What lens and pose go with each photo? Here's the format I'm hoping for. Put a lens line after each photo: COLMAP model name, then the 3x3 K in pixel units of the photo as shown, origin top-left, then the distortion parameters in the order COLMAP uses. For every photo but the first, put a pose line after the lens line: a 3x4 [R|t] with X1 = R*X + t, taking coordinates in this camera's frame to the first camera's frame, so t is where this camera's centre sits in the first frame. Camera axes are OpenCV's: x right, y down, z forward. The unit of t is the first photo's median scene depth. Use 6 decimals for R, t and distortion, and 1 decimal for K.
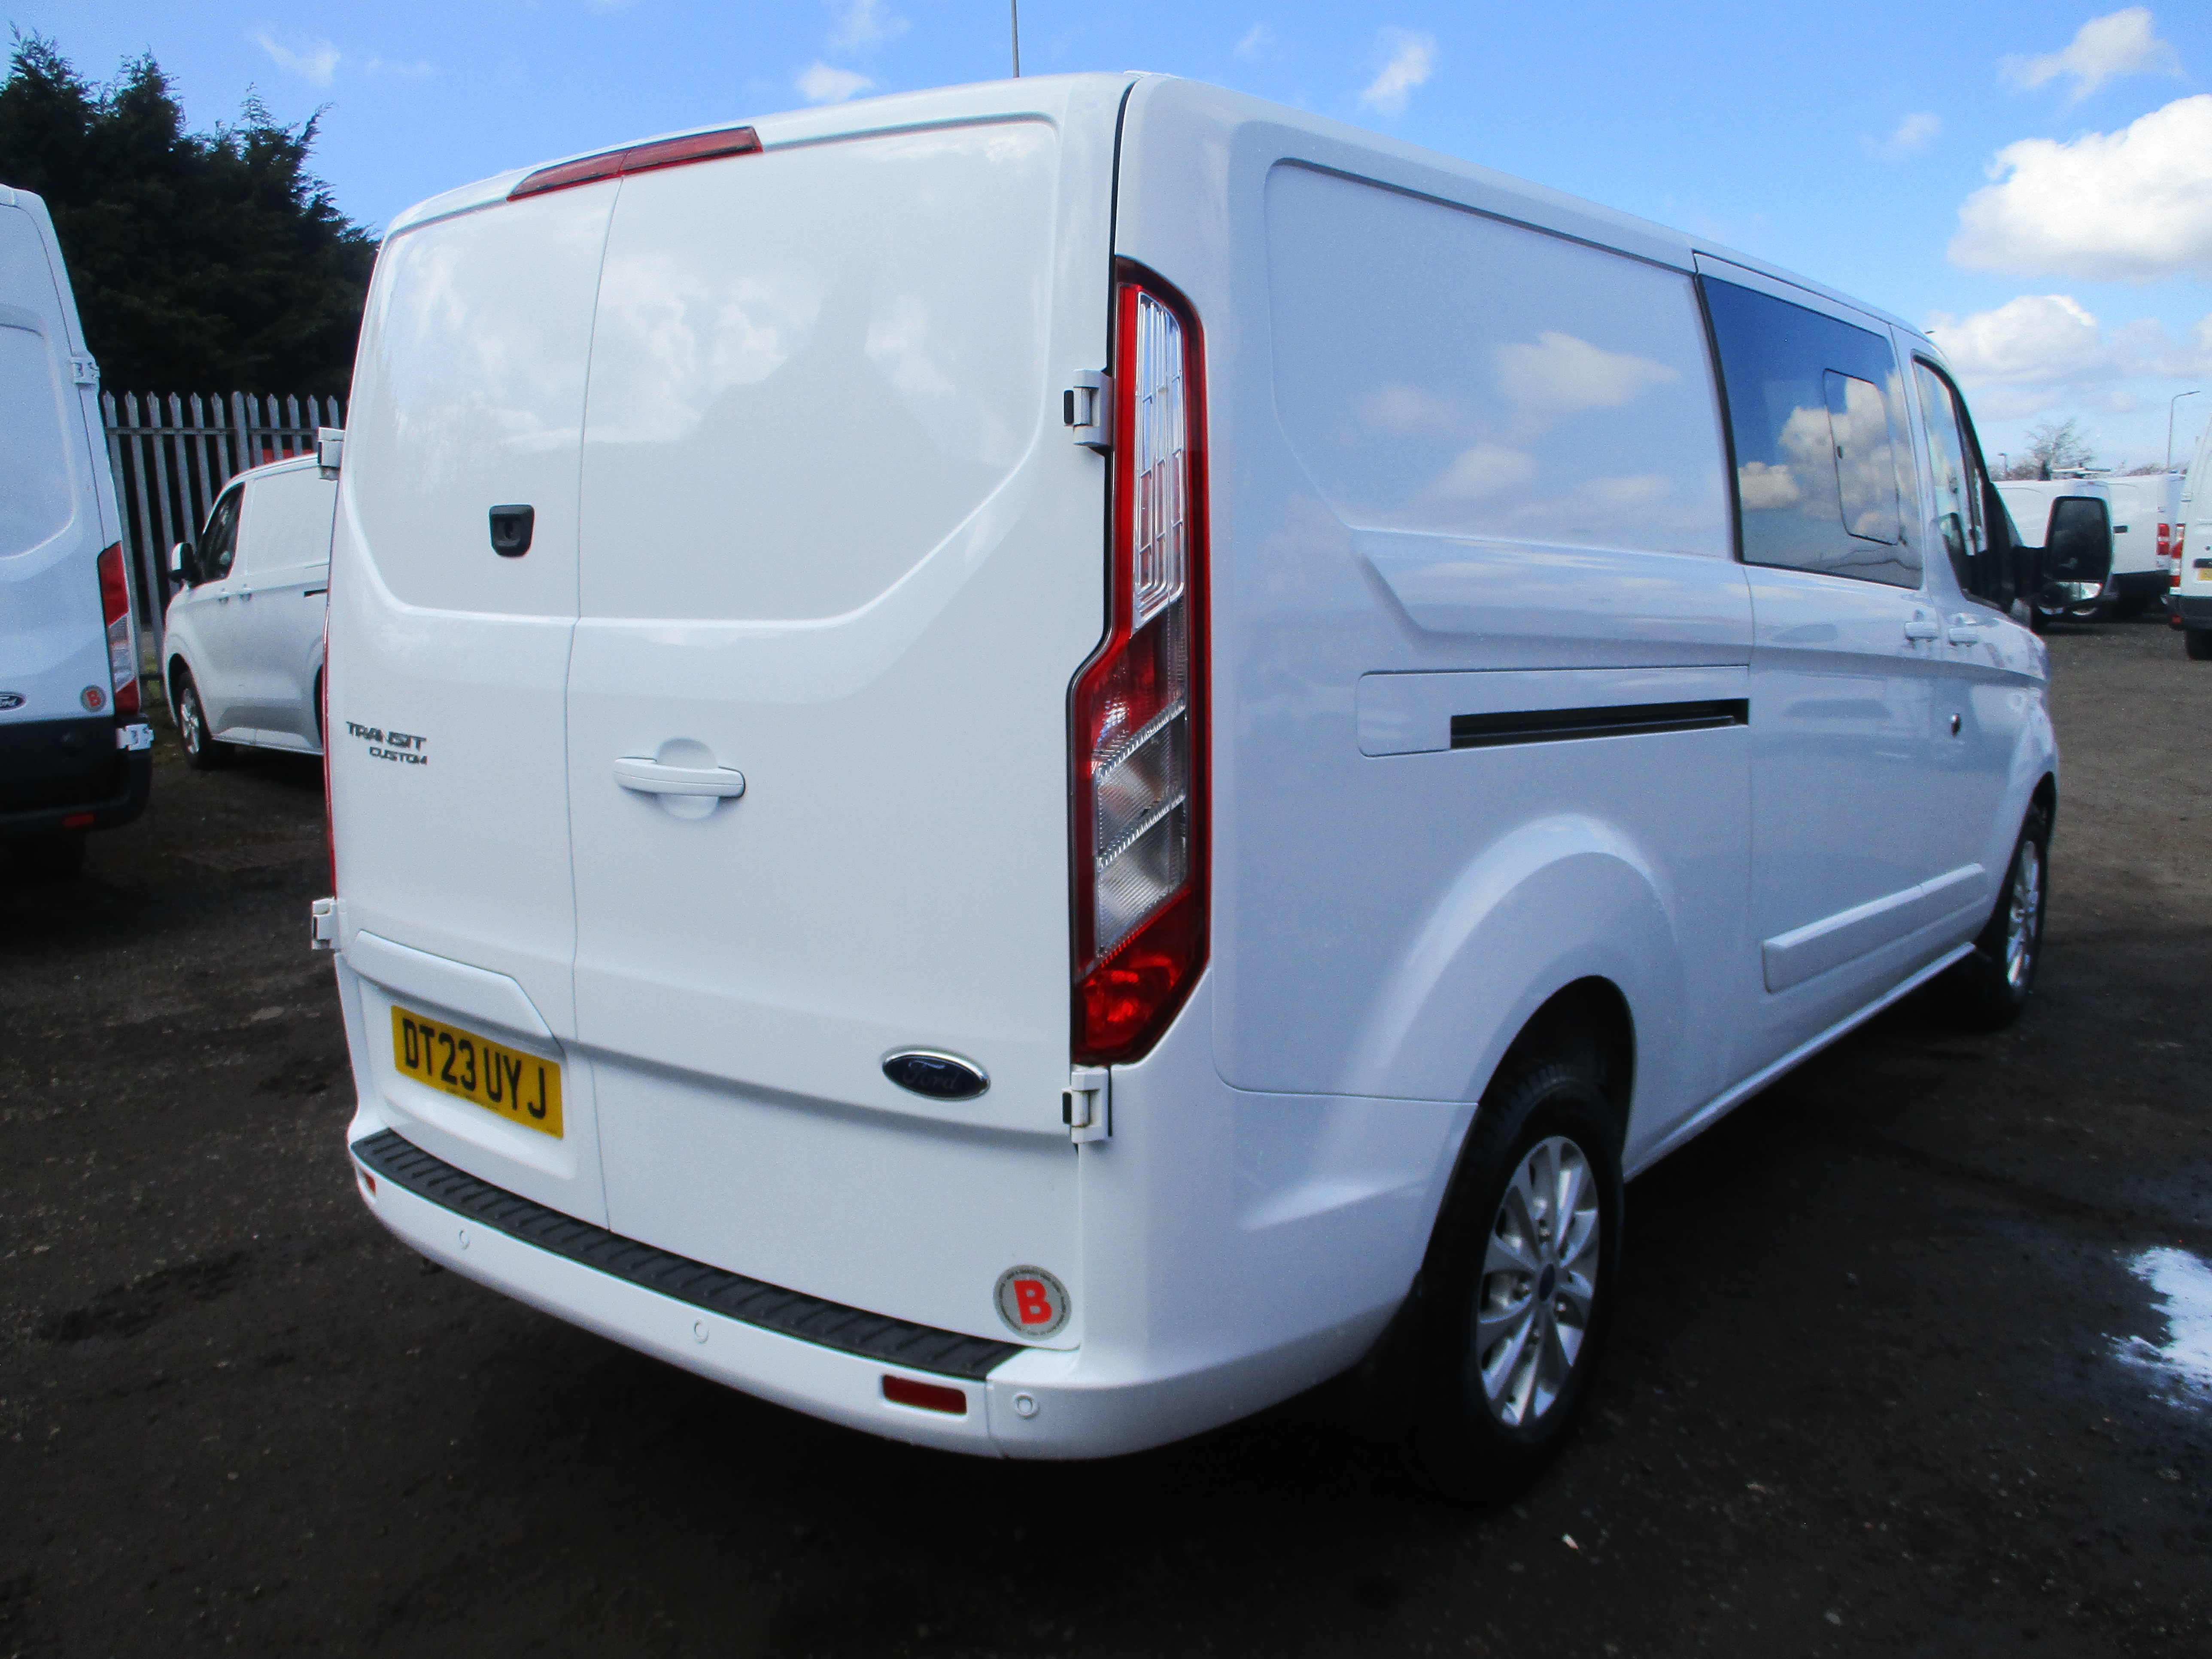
lens RADIAL K [[1868.8, 0, 1097.5], [0, 1868.8, 831.8], [0, 0, 1]] dist [-0.067613, 0.074192]
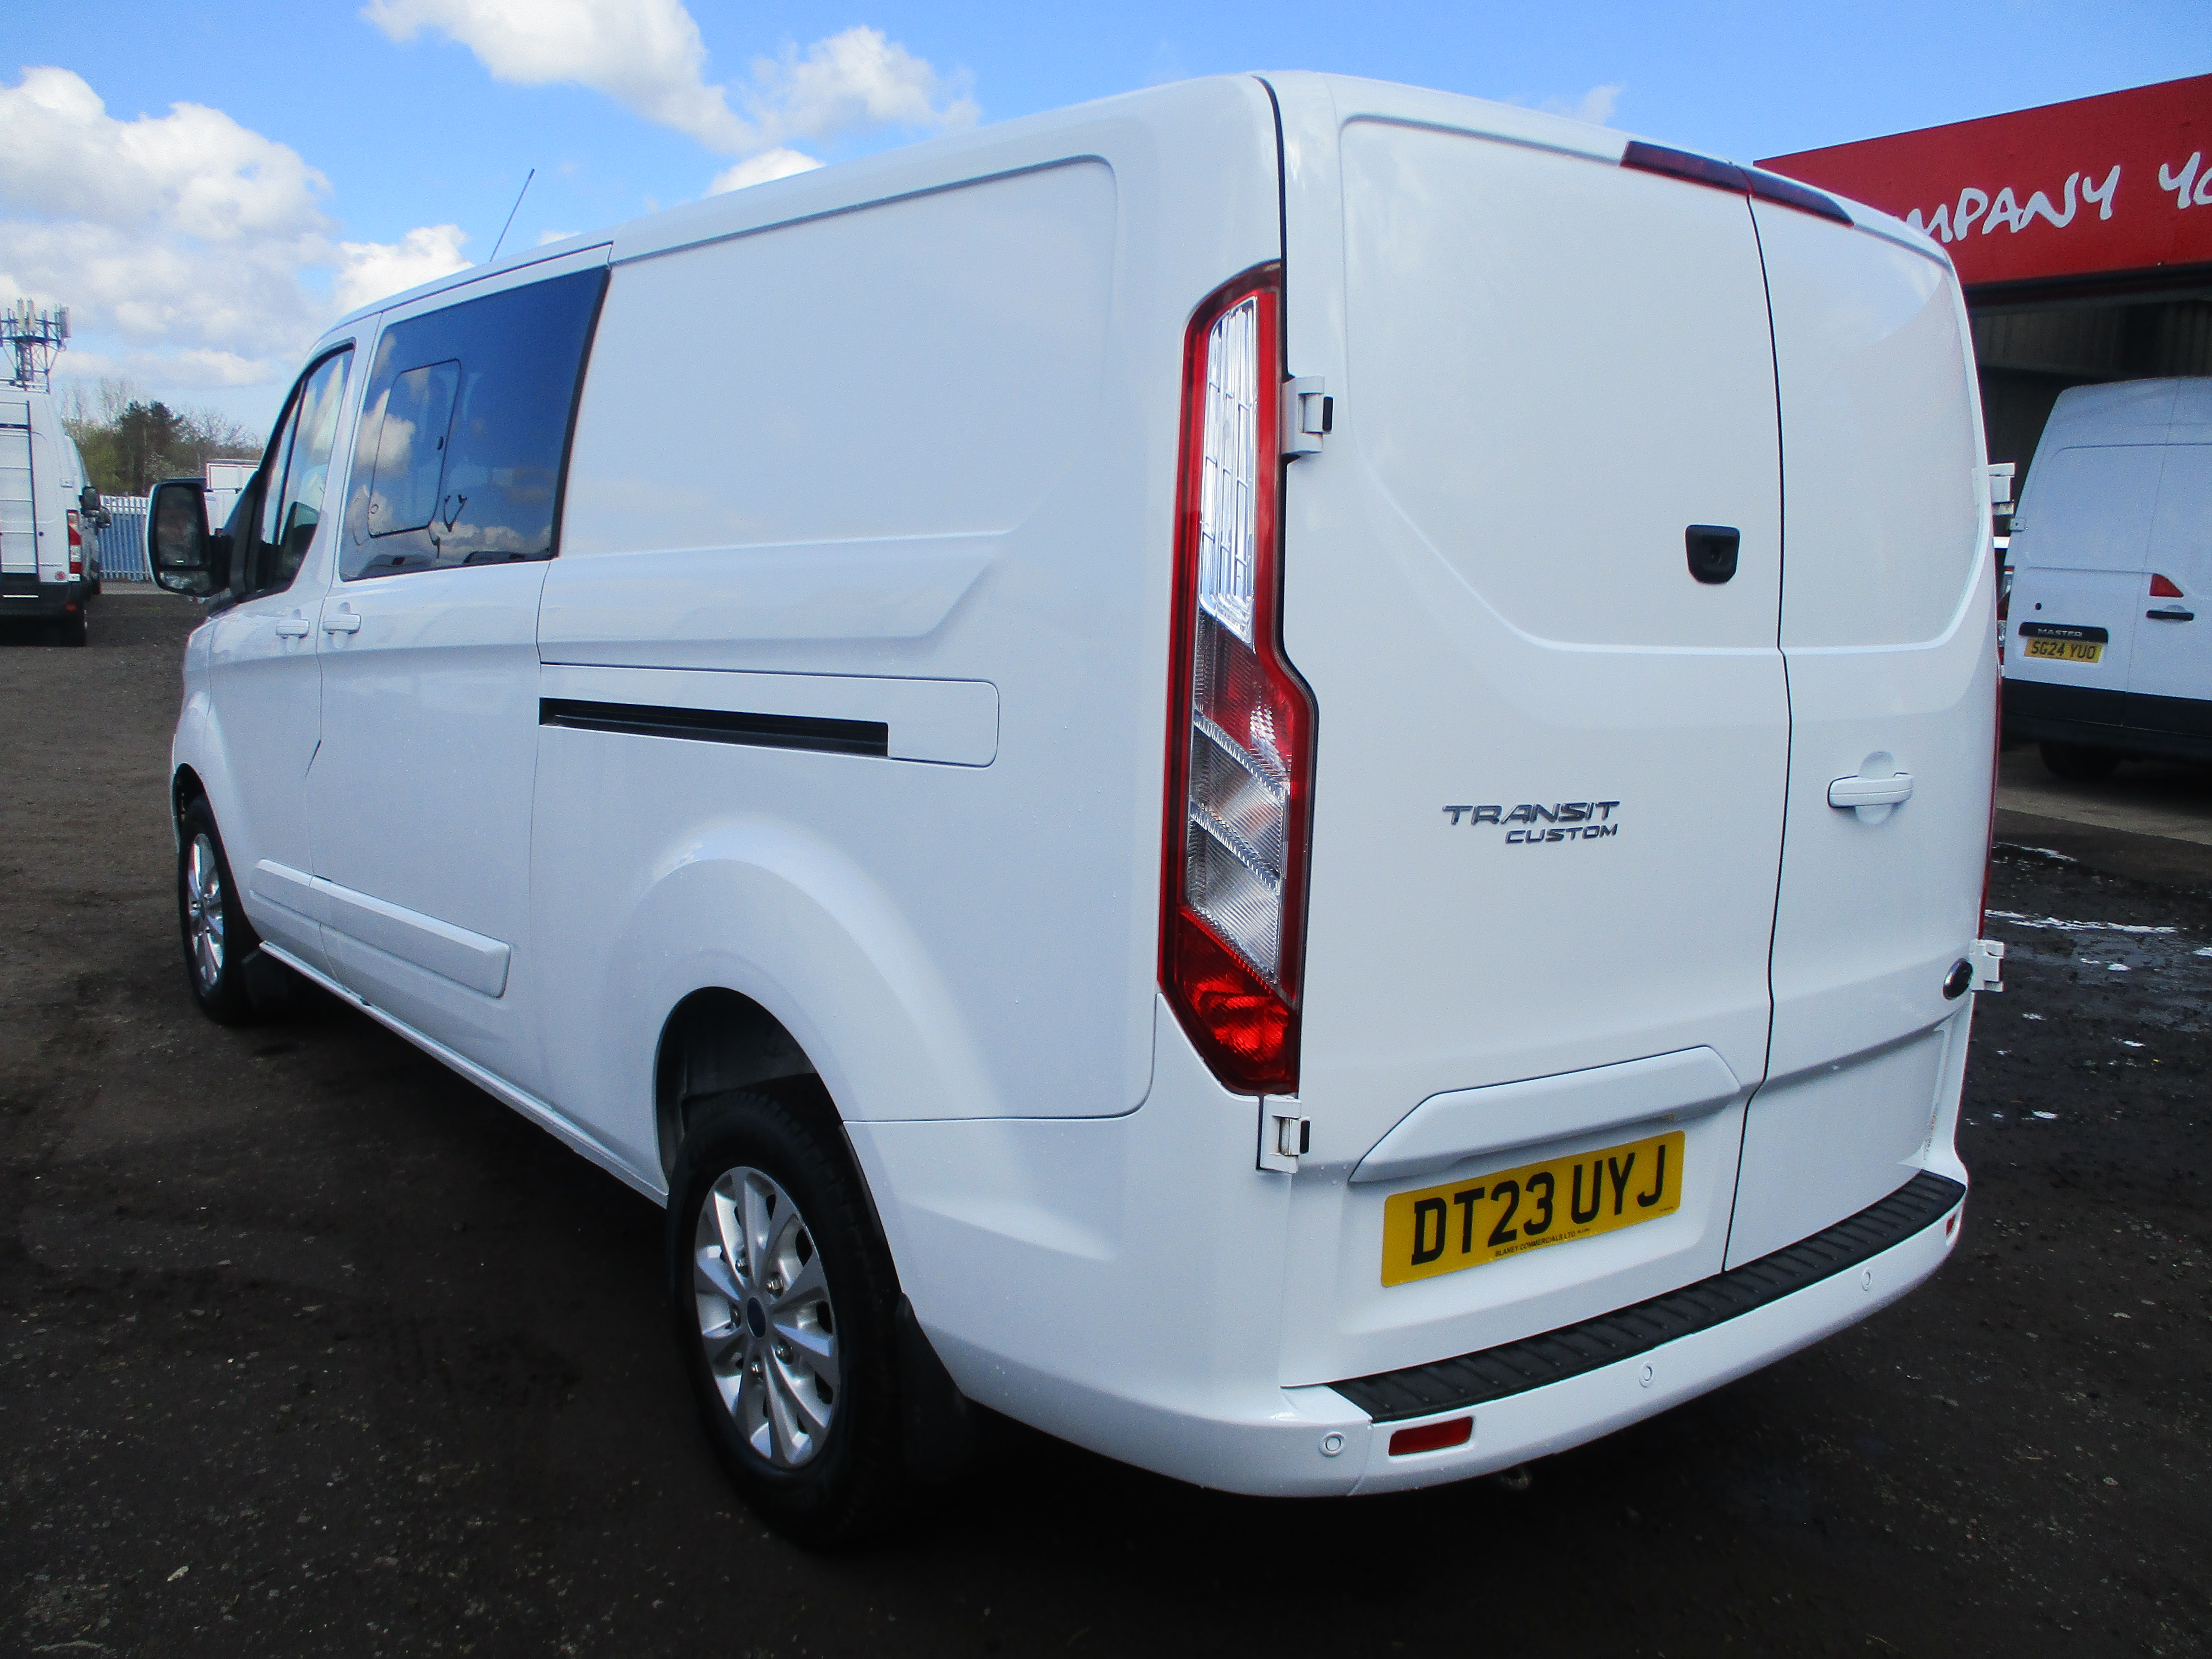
lens RADIAL K [[1868.8, 0, 1097.5], [0, 1868.8, 831.8], [0, 0, 1]] dist [-0.067613, 0.074192]
pose [[0.237503, -0.131889, 0.962392, -1.450103], [0.118420, 0.987281, 0.106075, -0.182122], [-0.964141, 0.088774, 0.250101, 1.225563]]
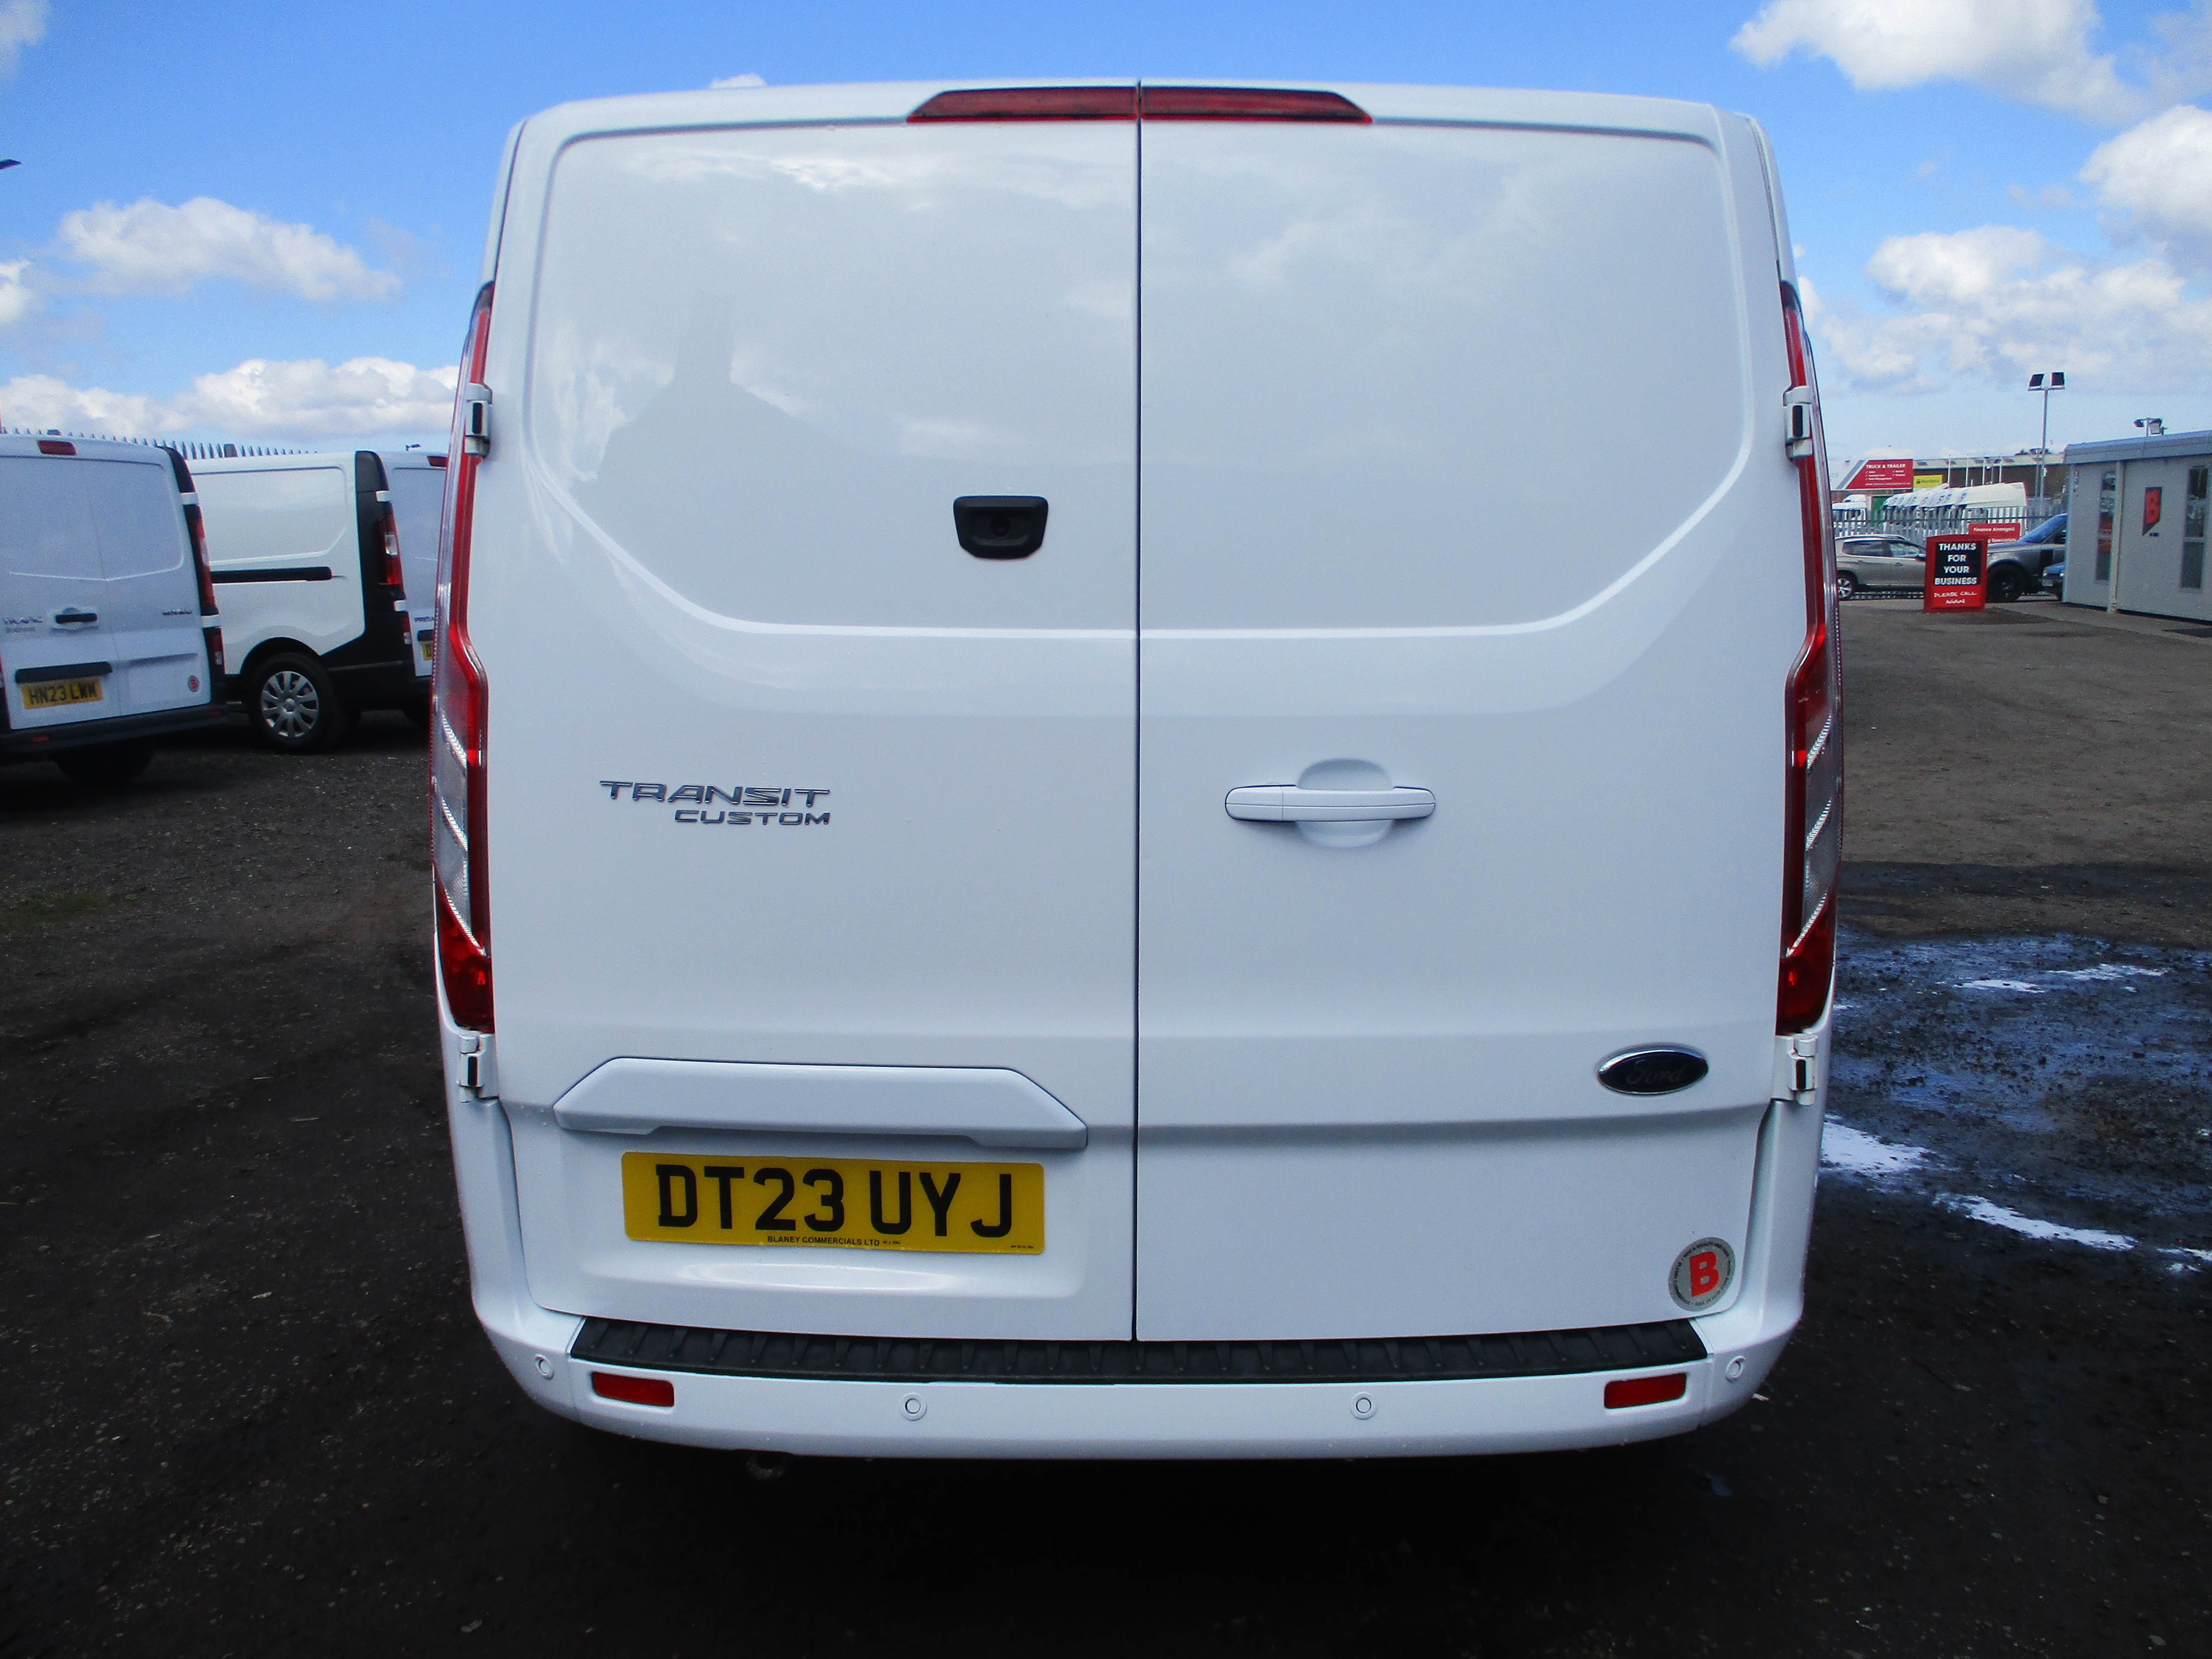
lens RADIAL K [[1868.8, 0, 1097.5], [0, 1868.8, 831.8], [0, 0, 1]] dist [-0.067613, 0.074192]
pose [[0.789037, -0.087823, 0.608036, -0.907561], [0.091454, 0.995493, 0.025108, -0.051092], [-0.607500, 0.035796, 0.793513, 0.369851]]
